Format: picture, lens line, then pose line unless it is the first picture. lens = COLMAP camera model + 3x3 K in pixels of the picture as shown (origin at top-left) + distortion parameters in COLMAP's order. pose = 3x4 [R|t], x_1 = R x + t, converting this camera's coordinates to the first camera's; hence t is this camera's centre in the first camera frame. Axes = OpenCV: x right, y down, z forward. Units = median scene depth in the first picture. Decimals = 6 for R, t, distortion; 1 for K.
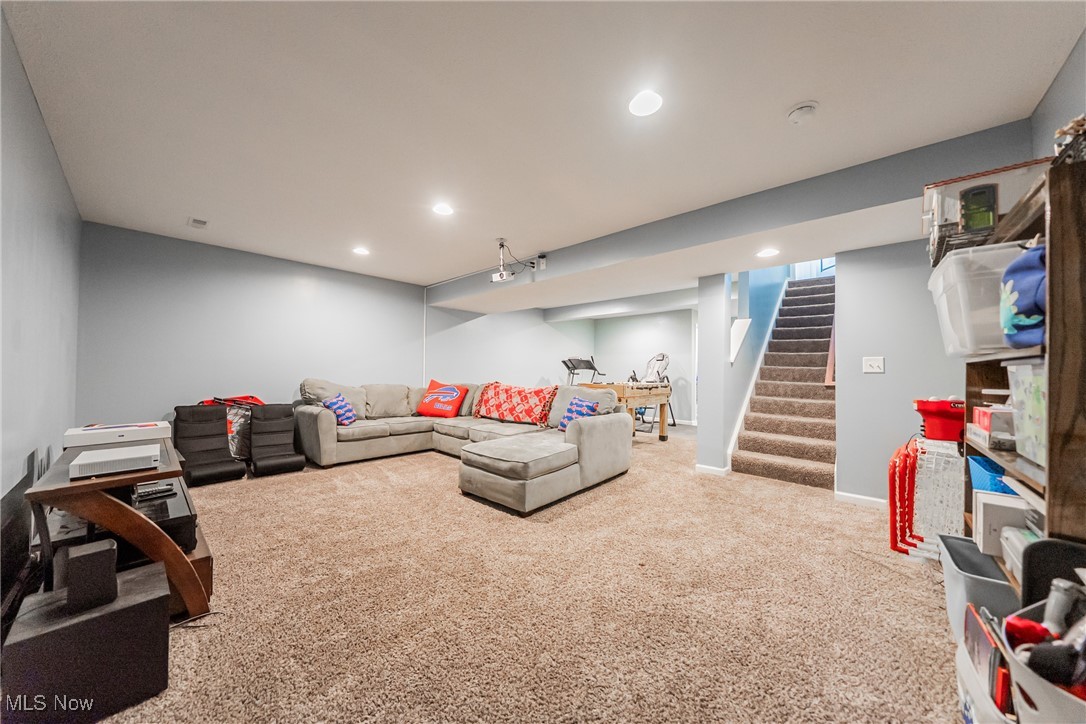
lens RADIAL K [[369.5, 0, 549.9], [0, 369.5, 366.2], [0, 0, 1]] dist [0.000263, 0.000024]
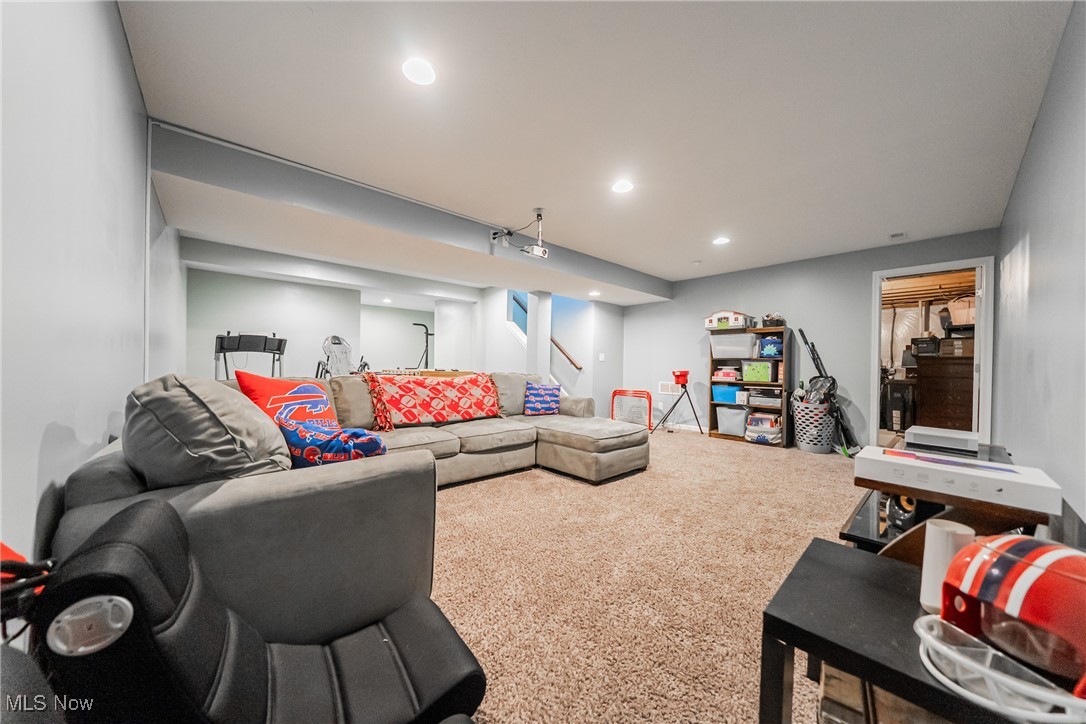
lens RADIAL K [[369.5, 0, 549.9], [0, 369.5, 366.2], [0, 0, 1]] dist [0.000263, 0.000024]
pose [[0.098758, -0.007347, 0.995084, -0.890229], [-0.028098, 0.999553, 0.010169, 0.021816], [-0.994715, -0.028965, 0.098508, 0.762474]]
